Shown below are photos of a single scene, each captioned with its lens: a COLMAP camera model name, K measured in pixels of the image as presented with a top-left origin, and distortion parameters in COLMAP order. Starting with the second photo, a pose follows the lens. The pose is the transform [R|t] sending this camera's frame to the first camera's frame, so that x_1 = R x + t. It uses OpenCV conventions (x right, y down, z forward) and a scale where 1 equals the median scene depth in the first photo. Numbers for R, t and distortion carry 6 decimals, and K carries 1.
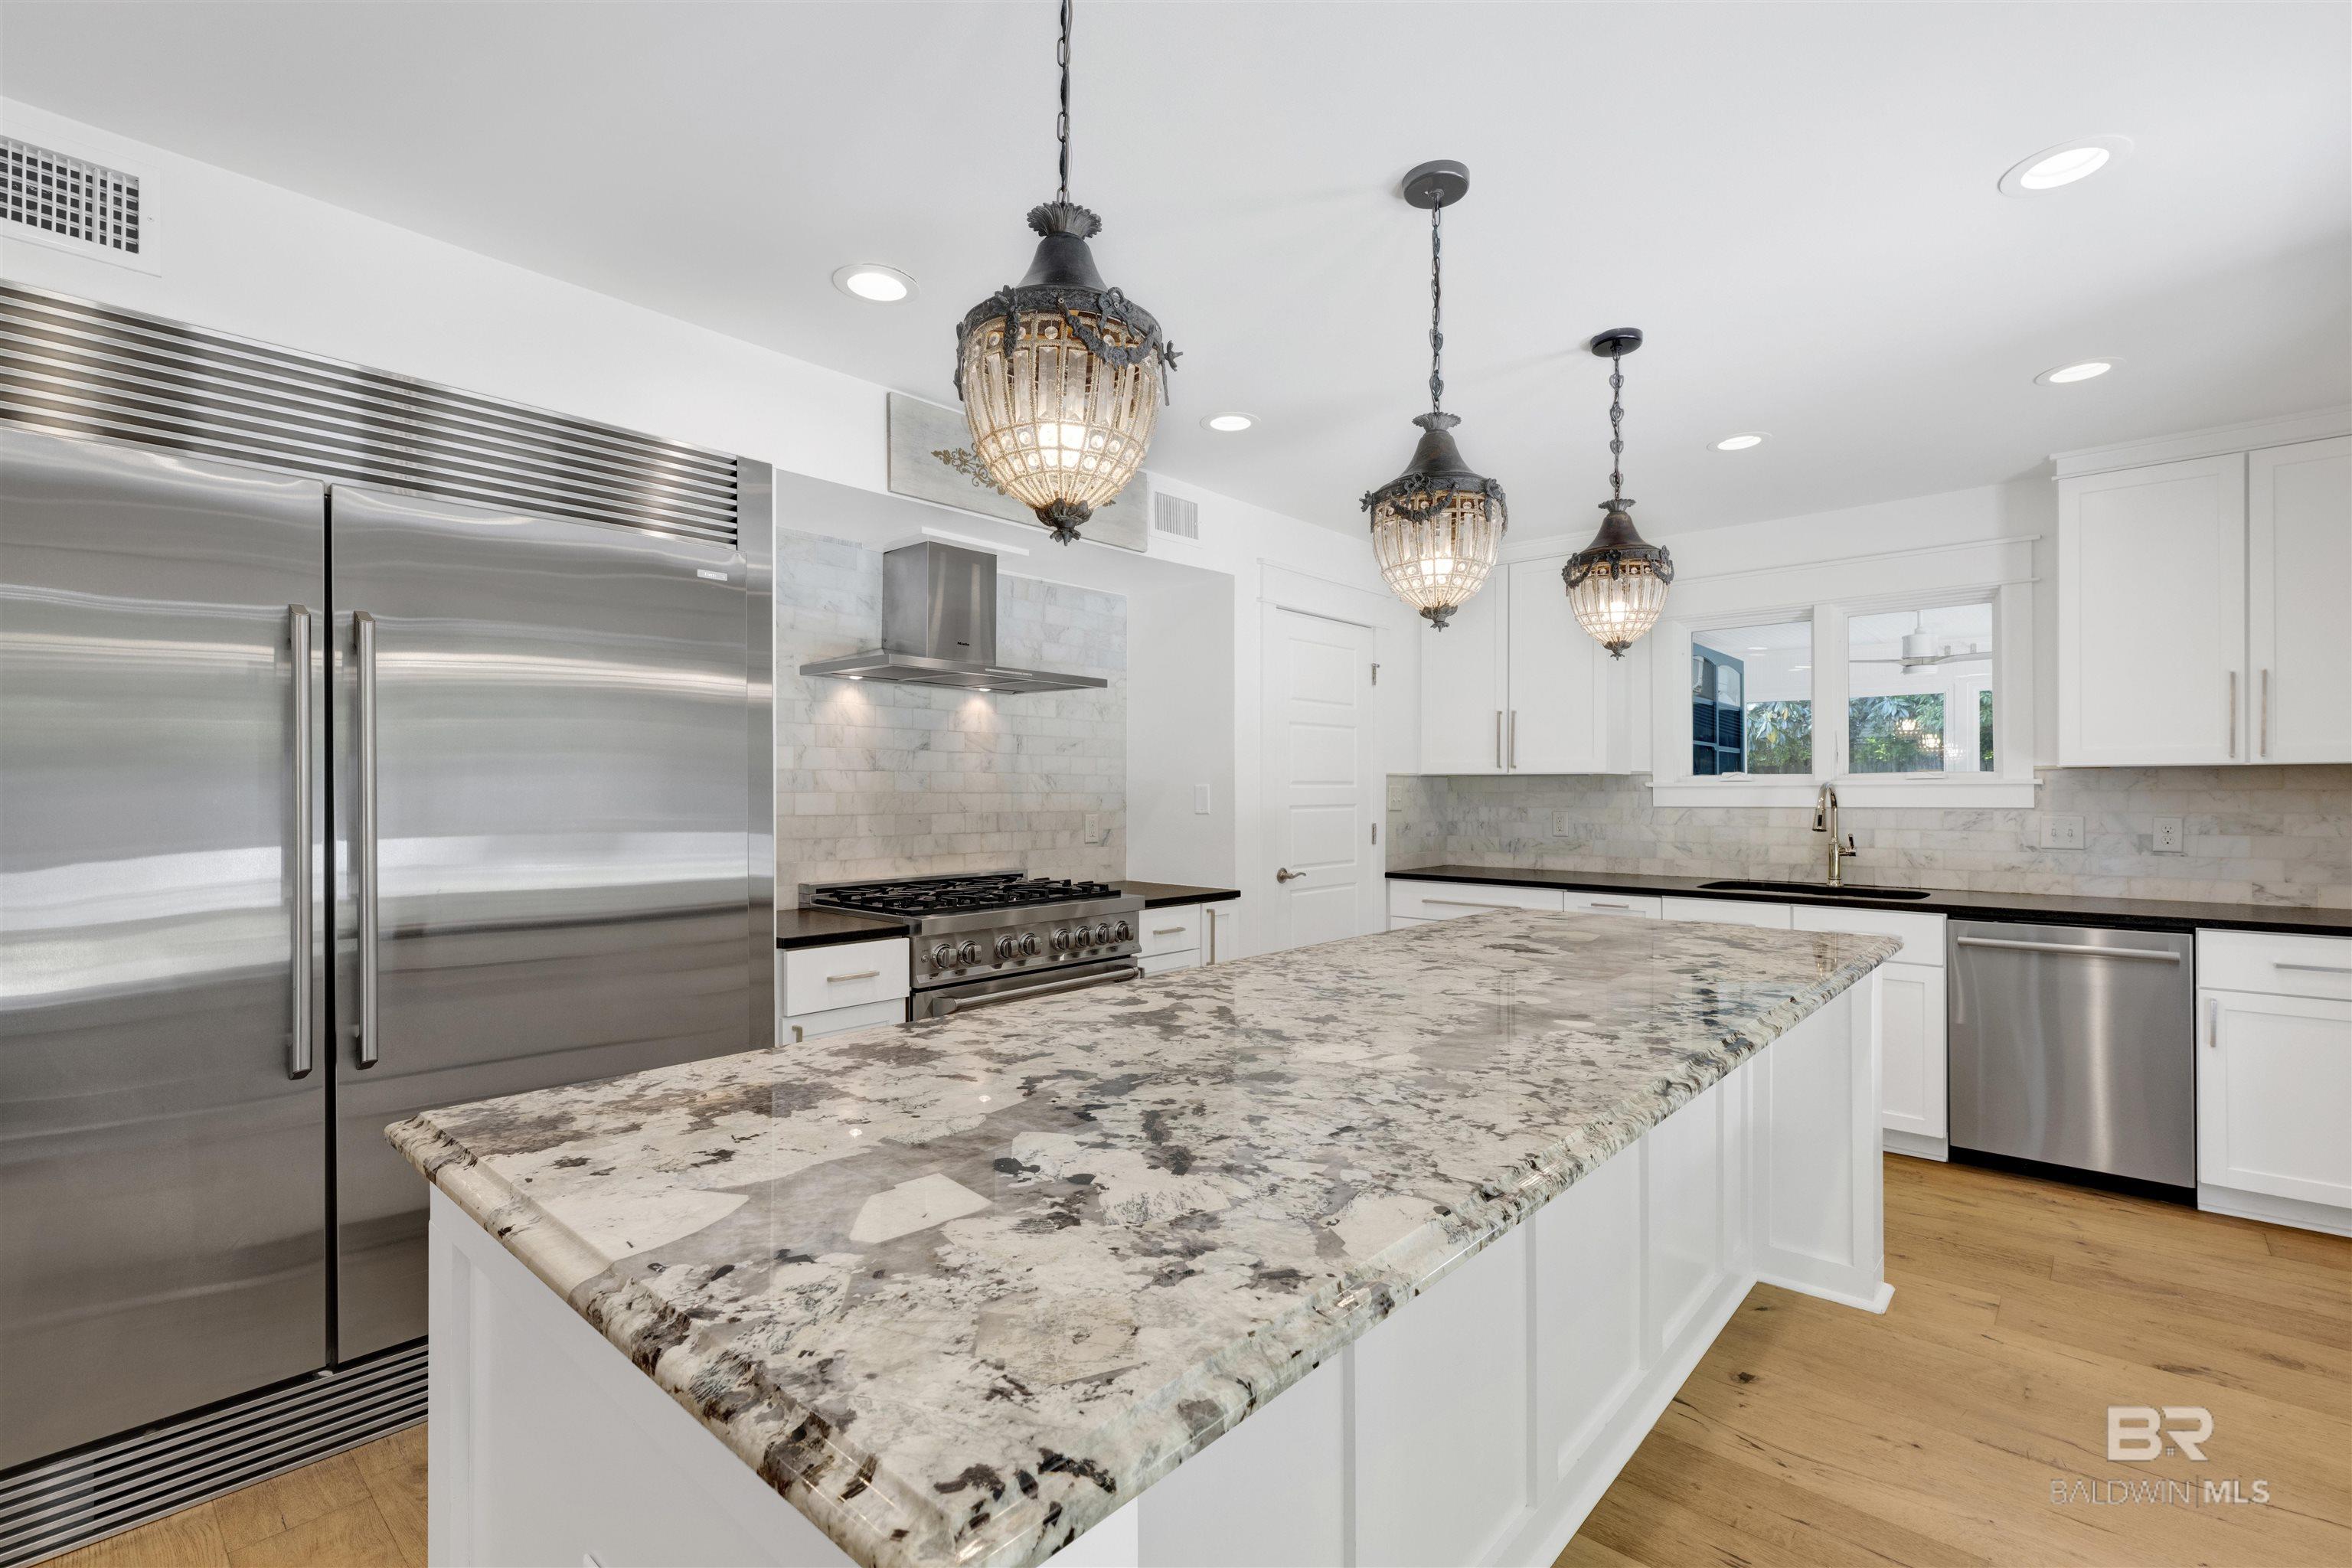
lens RADIAL K [[1077.1, 0, 1177.4], [0, 1077.1, 796.2], [0, 0, 1]] dist [-0.001353, 0.000608]
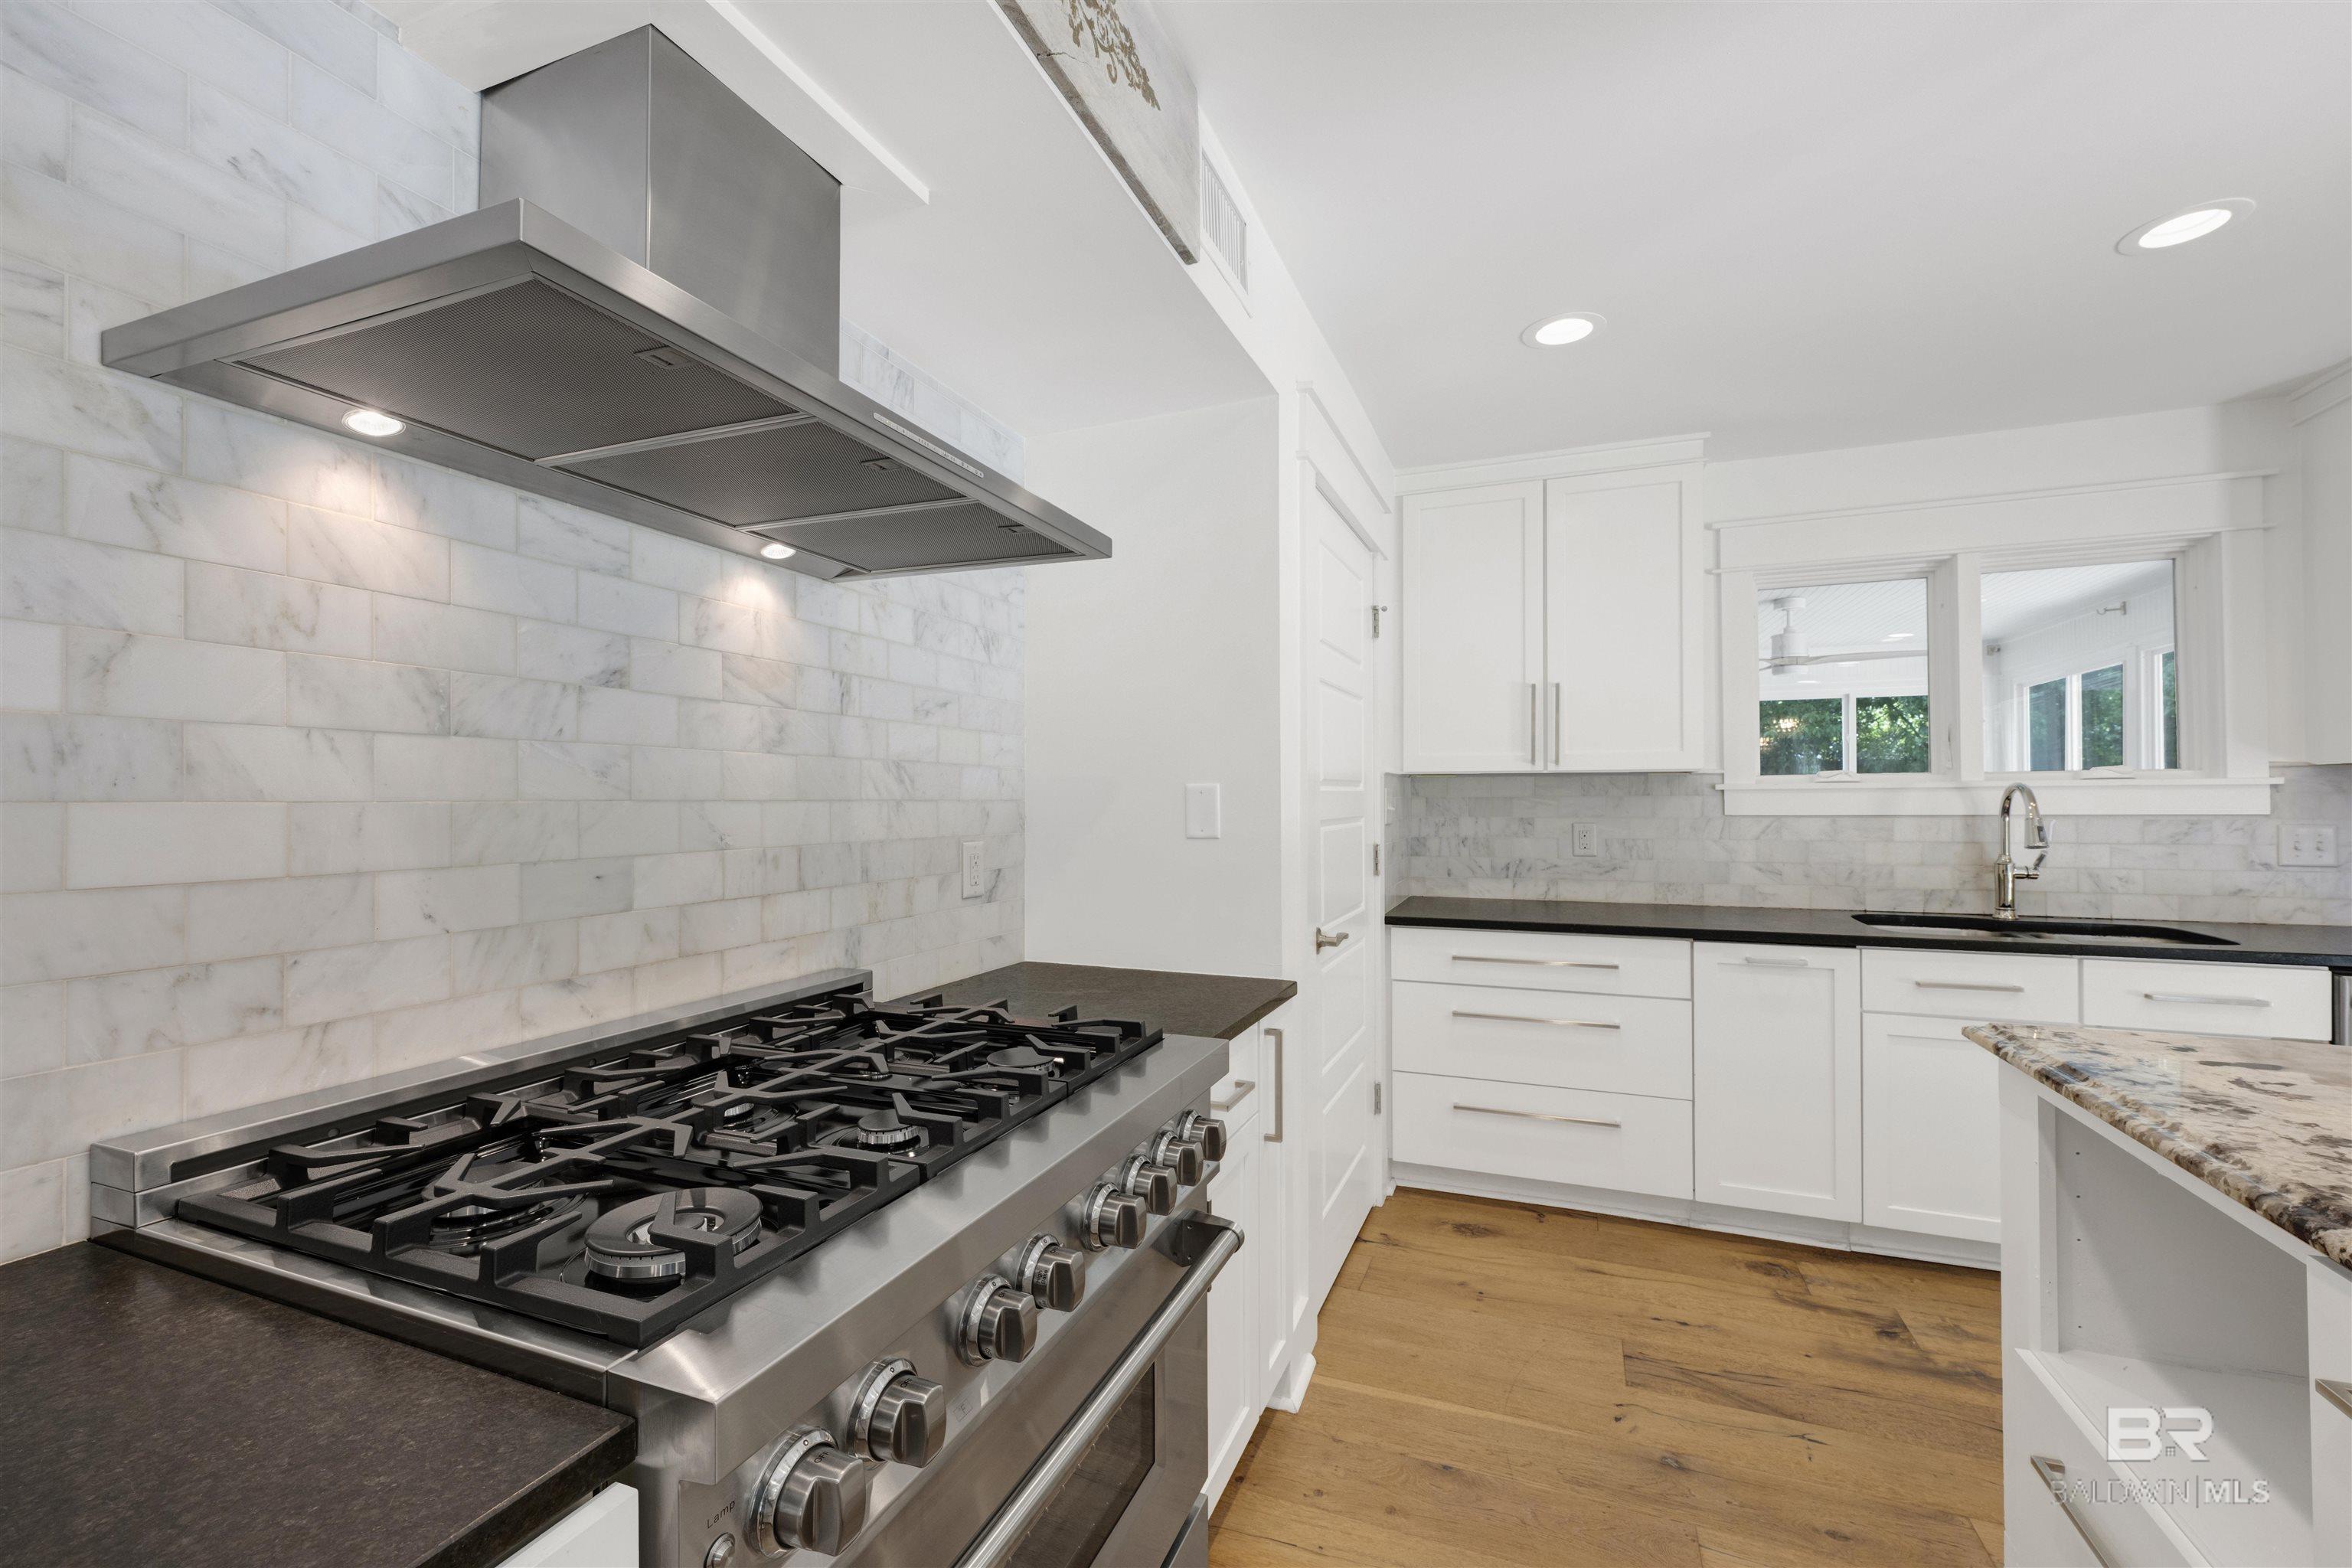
lens RADIAL K [[825.0, 0, 1123.1], [0, 825.0, 796.9], [0, 0, 1]] dist [-0.000964, -0.000176]
pose [[0.919665, -0.001935, 0.392698, -0.183403], [0.004542, 0.999973, -0.005708, -0.002316], [-0.392677, 0.007033, 0.919650, 0.664119]]
